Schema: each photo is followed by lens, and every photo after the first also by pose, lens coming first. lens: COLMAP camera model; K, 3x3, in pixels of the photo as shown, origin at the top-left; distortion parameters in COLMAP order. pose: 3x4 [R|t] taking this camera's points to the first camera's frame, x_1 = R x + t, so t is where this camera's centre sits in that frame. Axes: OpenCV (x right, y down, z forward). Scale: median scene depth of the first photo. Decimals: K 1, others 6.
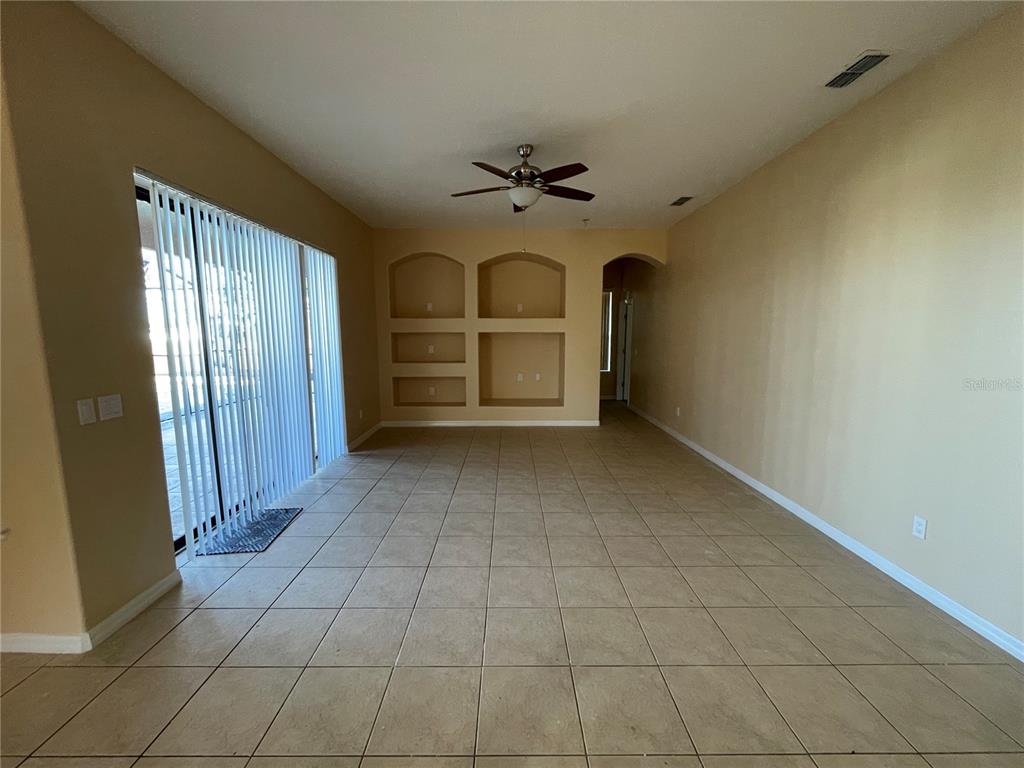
lens RADIAL K [[411.1, 0, 509.3], [0, 411.1, 387.0], [0, 0, 1]] dist [0.000127, 0.000323]
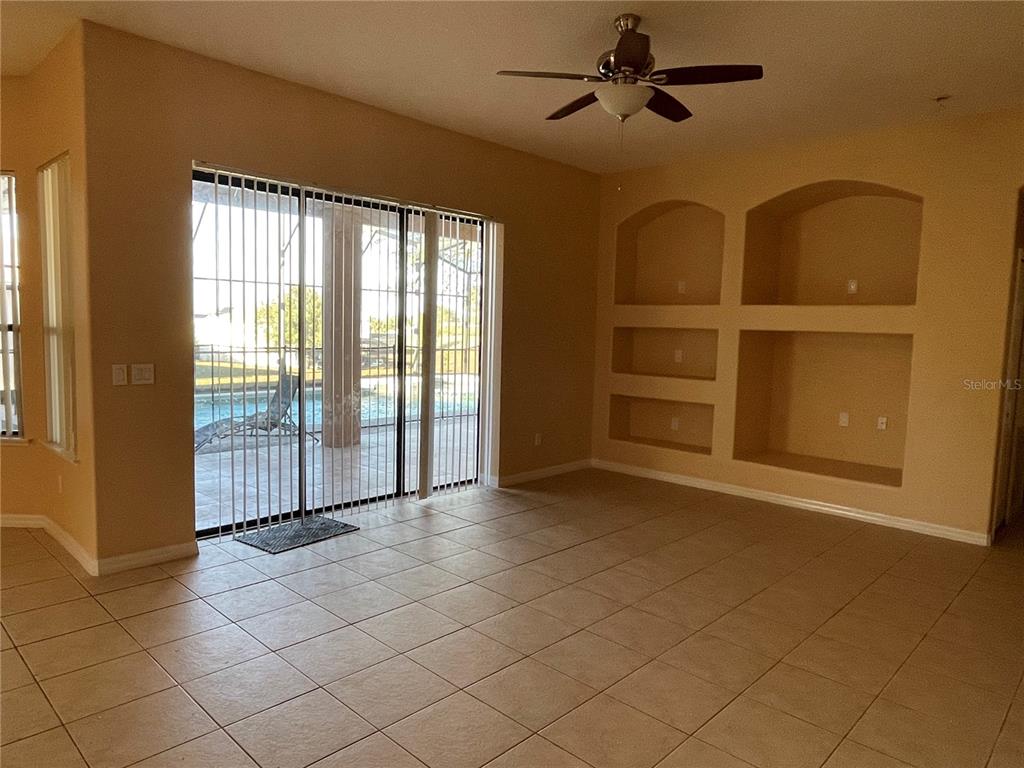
lens RADIAL K [[671.2, 0, 511.6], [0, 671.2, 385.9], [0, 0, 1]] dist [0.001090, -0.000125]
pose [[0.718368, 0.082860, -0.690711, 0.346610], [-0.121322, 0.992588, -0.007106, -0.009672], [0.685003, 0.088903, 0.723096, 0.114815]]
